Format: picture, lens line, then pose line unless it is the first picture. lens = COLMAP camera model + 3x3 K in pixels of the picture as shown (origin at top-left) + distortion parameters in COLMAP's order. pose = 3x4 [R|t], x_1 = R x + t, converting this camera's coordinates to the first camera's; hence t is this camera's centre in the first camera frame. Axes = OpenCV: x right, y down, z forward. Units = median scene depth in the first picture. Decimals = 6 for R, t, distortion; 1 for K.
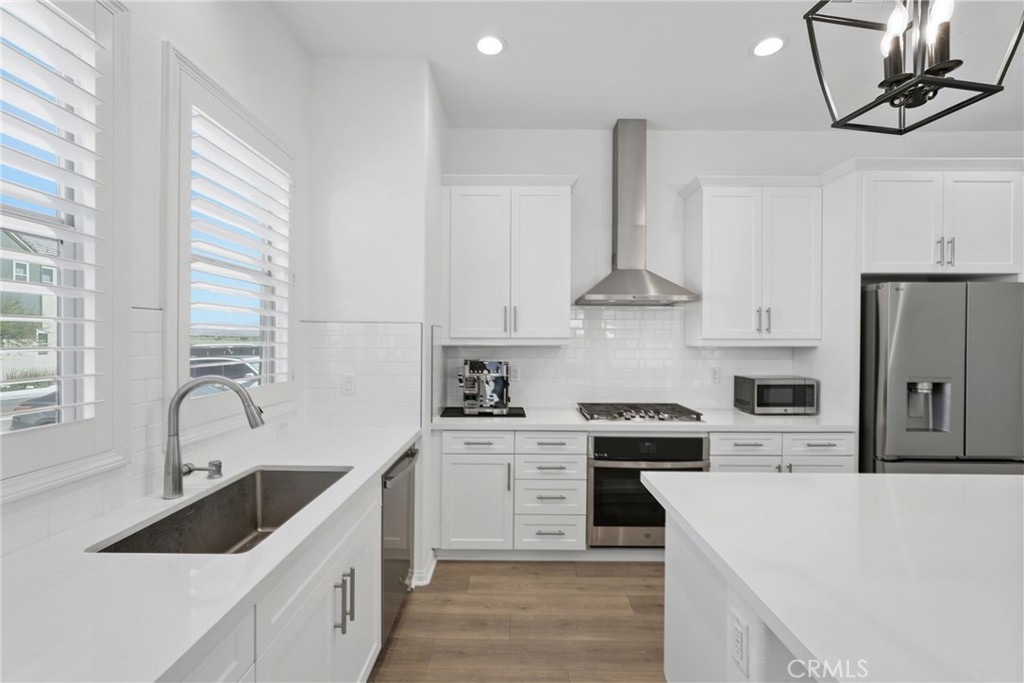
lens RADIAL K [[451.2, 0, 512.0], [0, 451.2, 341.5], [0, 0, 1]] dist [-0.020993, 0.011260]
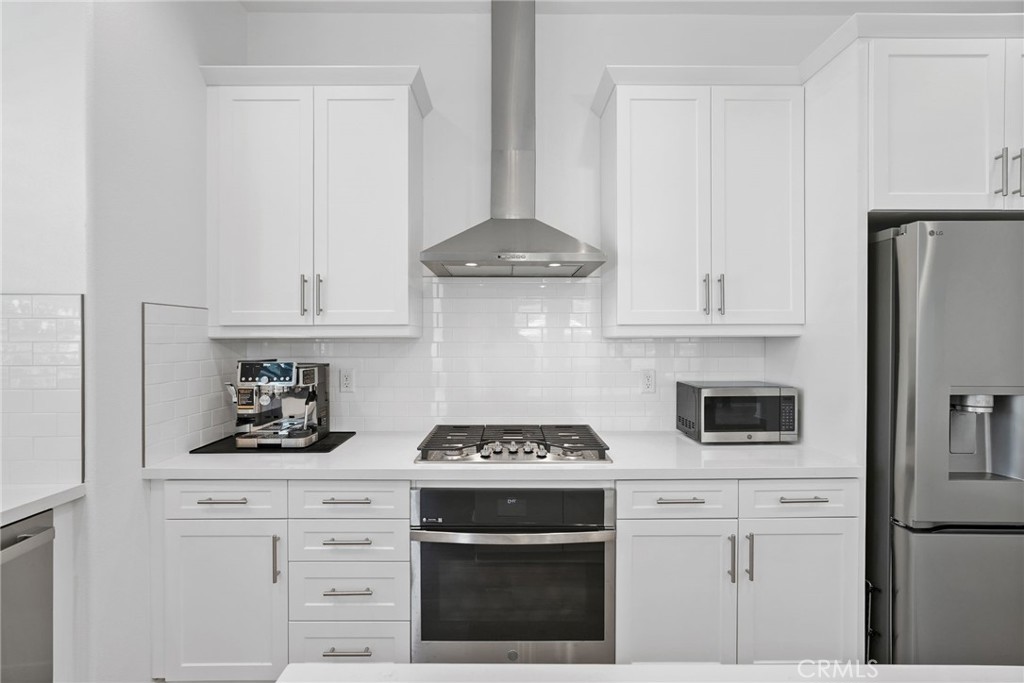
lens RADIAL K [[457.3, 0, 512.0], [0, 457.3, 341.5], [0, 0, 1]] dist [-0.022619, 0.011257]
pose [[0.999912, -0.006412, 0.011622, 0.290453], [0.006395, 0.999978, 0.001520, 0.016658], [-0.011631, -0.001446, 0.999931, 0.392380]]
